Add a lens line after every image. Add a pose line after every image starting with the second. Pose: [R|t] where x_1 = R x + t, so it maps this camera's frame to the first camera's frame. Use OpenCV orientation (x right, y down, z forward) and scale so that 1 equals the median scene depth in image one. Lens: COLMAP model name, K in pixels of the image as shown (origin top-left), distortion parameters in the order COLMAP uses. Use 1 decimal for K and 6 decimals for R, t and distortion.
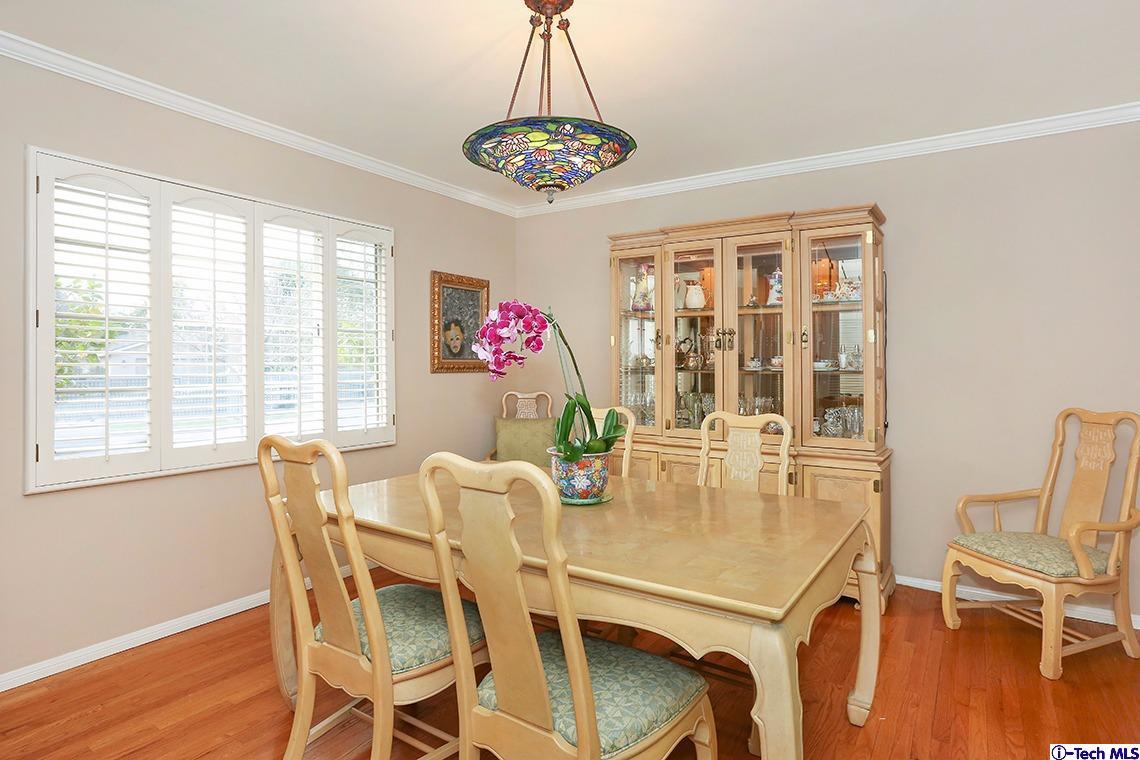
lens RADIAL K [[624.9, 0, 570.0], [0, 624.9, 372.5], [0, 0, 1]] dist [-0.039957, -0.000748]
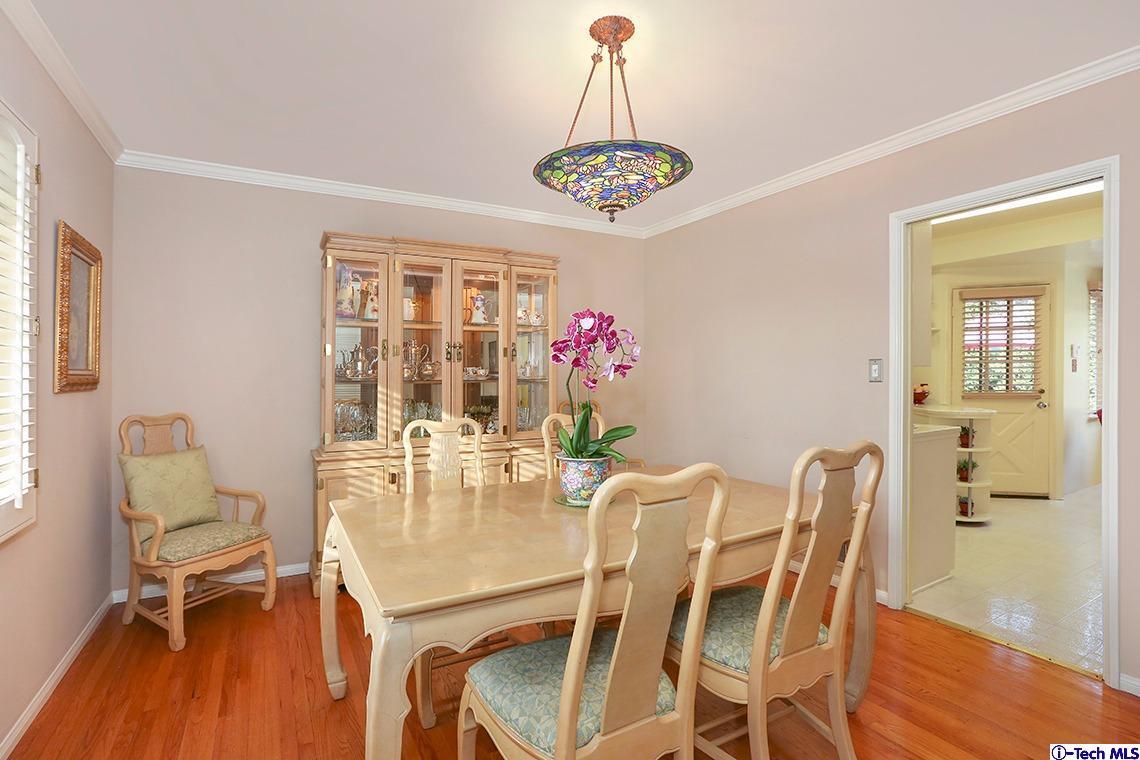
lens RADIAL K [[556.7, 0, 569.4], [0, 556.7, 374.9], [0, 0, 1]] dist [-0.016842, 0.000247]
pose [[0.469004, -0.006102, 0.883175, -0.476896], [0.015133, 0.999885, -0.001128, -0.008642], [-0.883067, 0.013894, 0.469042, 0.335602]]
